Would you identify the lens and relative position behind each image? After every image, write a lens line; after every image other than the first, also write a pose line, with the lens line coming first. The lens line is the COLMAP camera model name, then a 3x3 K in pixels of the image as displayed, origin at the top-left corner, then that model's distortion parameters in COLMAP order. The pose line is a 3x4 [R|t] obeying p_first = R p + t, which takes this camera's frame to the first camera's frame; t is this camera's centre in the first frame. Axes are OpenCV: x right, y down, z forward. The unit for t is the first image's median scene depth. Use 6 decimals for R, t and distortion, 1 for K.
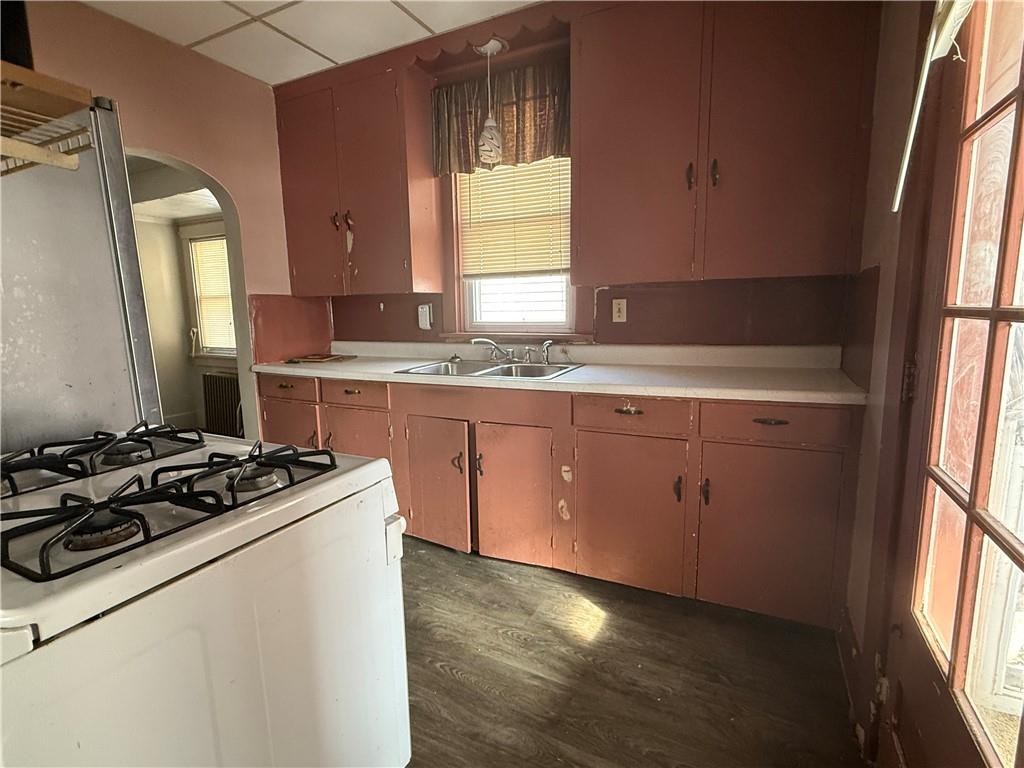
lens RADIAL K [[500.0, 0, 512.0], [0, 500.0, 384.0], [0, 0, 1]] dist [0.000039, 0.000087]
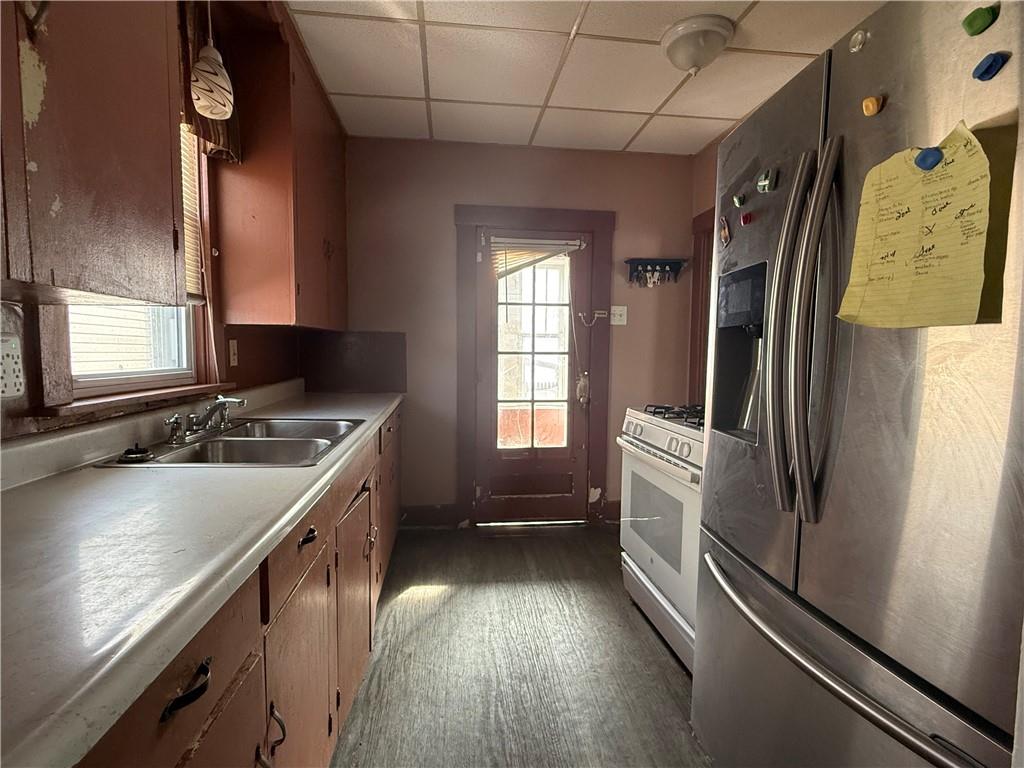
lens RADIAL K [[500.0, 0, 512.0], [0, 500.0, 384.0], [0, 0, 1]] dist [0.000039, 0.000087]
pose [[-0.555083, -0.046465, 0.830496, -0.934279], [0.127802, 0.981819, 0.140351, -0.186807], [-0.821918, 0.184046, -0.539053, 1.302784]]
